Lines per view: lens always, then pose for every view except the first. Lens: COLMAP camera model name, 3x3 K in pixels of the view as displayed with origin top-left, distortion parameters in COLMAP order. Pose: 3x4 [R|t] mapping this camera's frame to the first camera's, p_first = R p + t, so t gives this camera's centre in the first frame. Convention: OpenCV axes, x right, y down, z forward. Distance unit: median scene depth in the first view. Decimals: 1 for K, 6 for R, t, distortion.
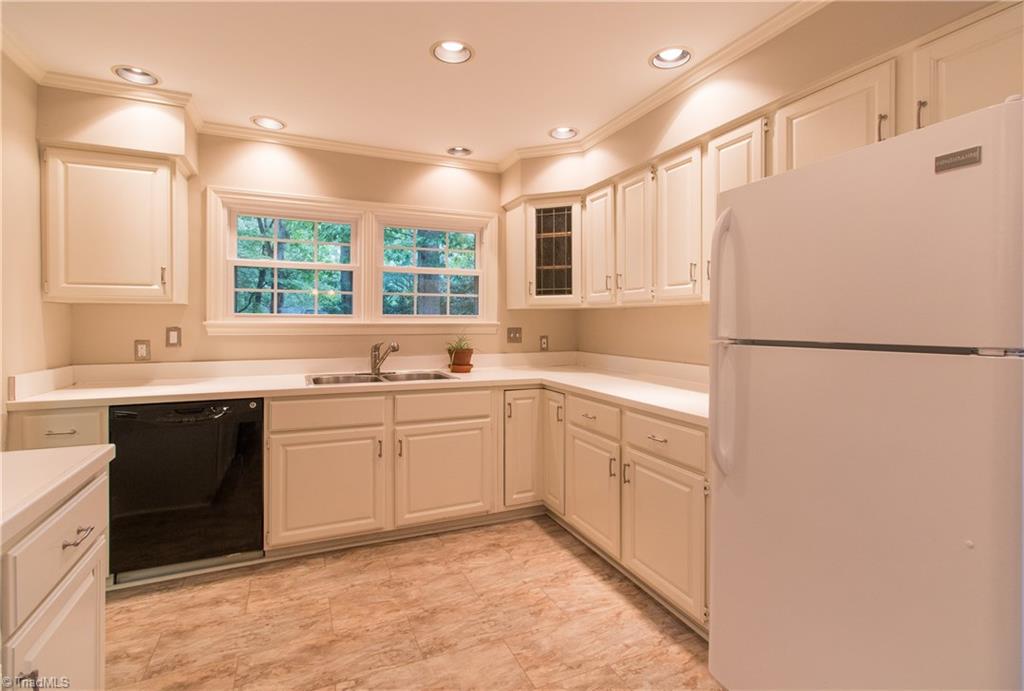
lens RADIAL K [[508.3, 0, 553.2], [0, 508.3, 327.4], [0, 0, 1]] dist [0.002321, 0.000070]
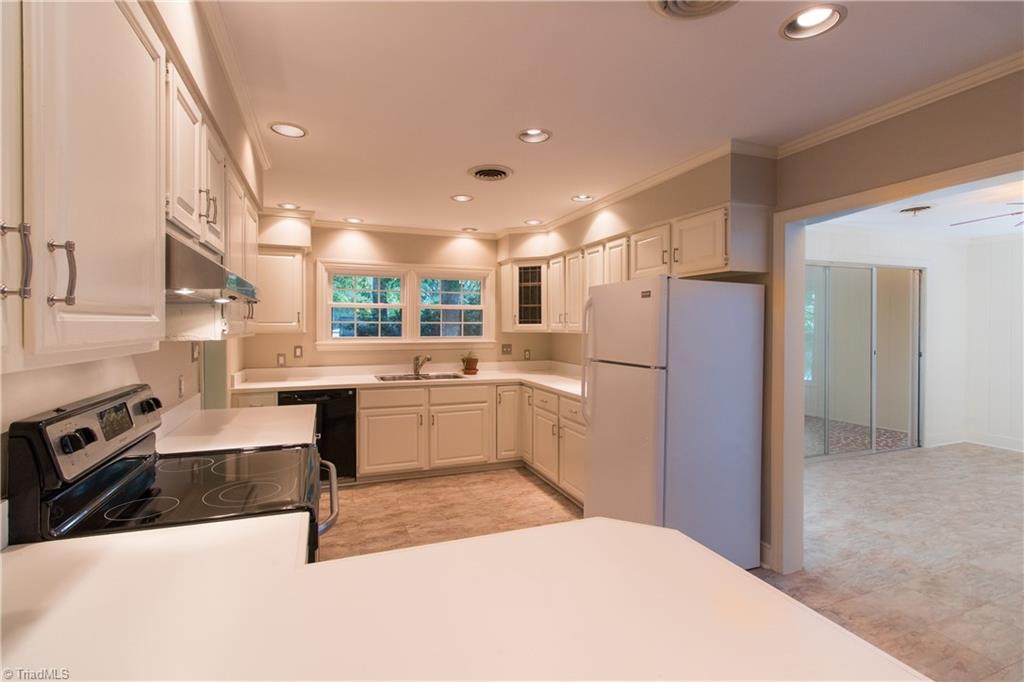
lens RADIAL K [[494.7, 0, 516.3], [0, 494.7, 327.7], [0, 0, 1]] dist [0.012416, 0.000675]
pose [[0.994196, -0.003721, -0.107520, 0.135709], [0.002919, 0.999967, -0.007617, -0.046783], [0.107545, 0.007259, 0.994174, -0.544601]]
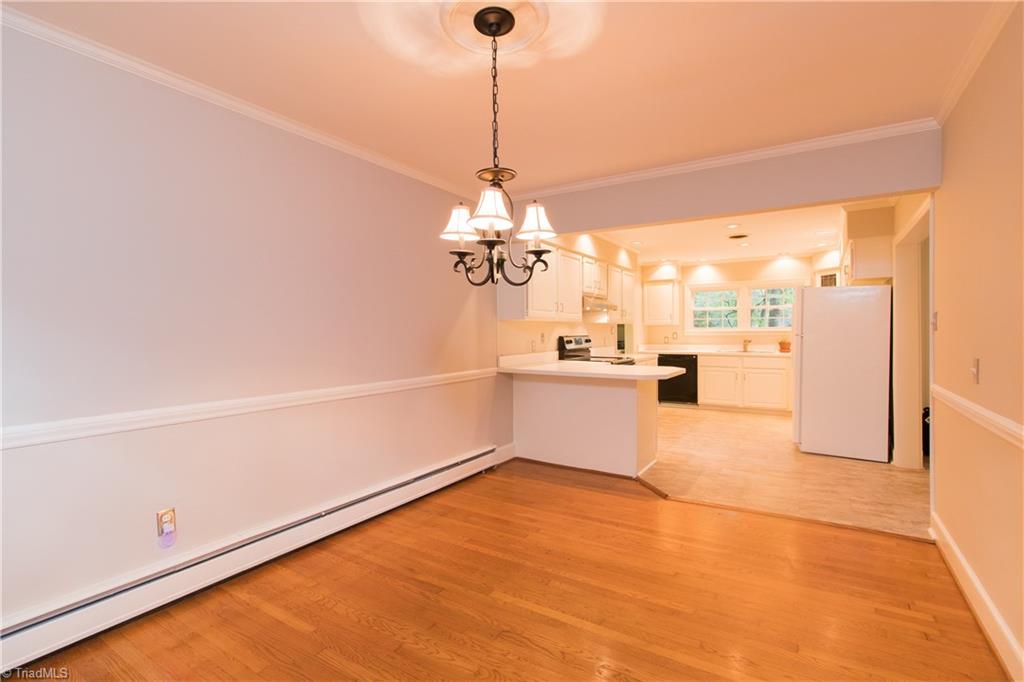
lens RADIAL K [[444.7, 0, 492.8], [0, 444.7, 327.3], [0, 0, 1]] dist [0.009562, -0.000311]
pose [[0.477382, -0.014585, -0.878575, 1.089458], [-0.002637, 0.999834, -0.018031, 0.018592], [0.878692, 0.010924, 0.477264, -1.243649]]
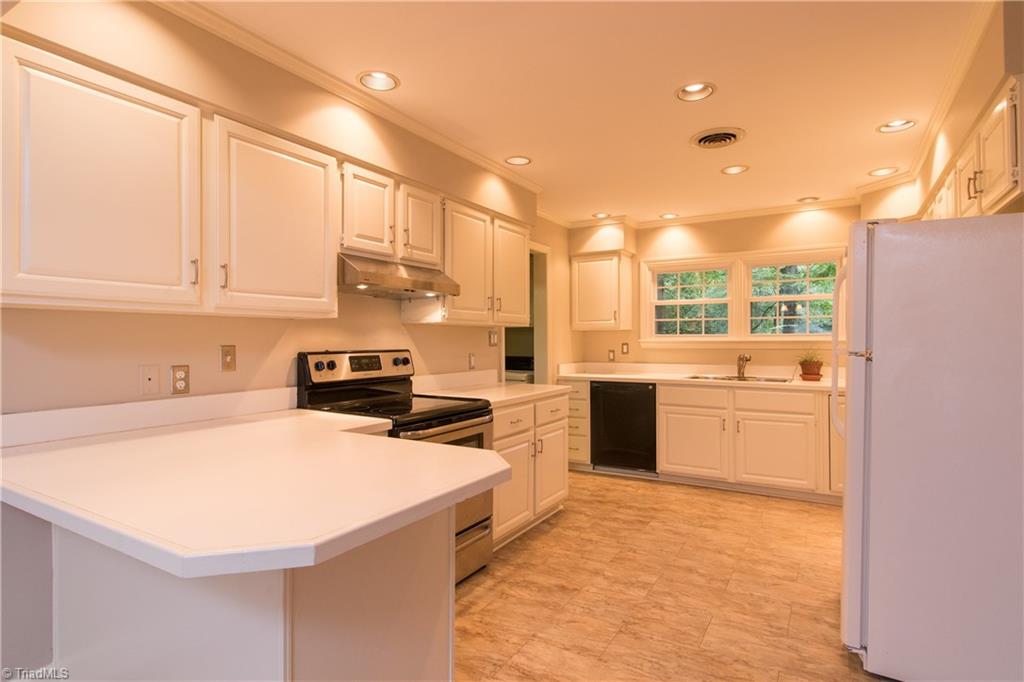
lens RADIAL K [[534.5, 0, 473.8], [0, 534.5, 328.2], [0, 0, 1]] dist [0.015965, 0.000454]
pose [[0.505115, -0.022865, -0.862749, 0.612152], [-0.004958, 0.999556, -0.029393, 0.006021], [0.863038, 0.019125, 0.504777, -0.403954]]
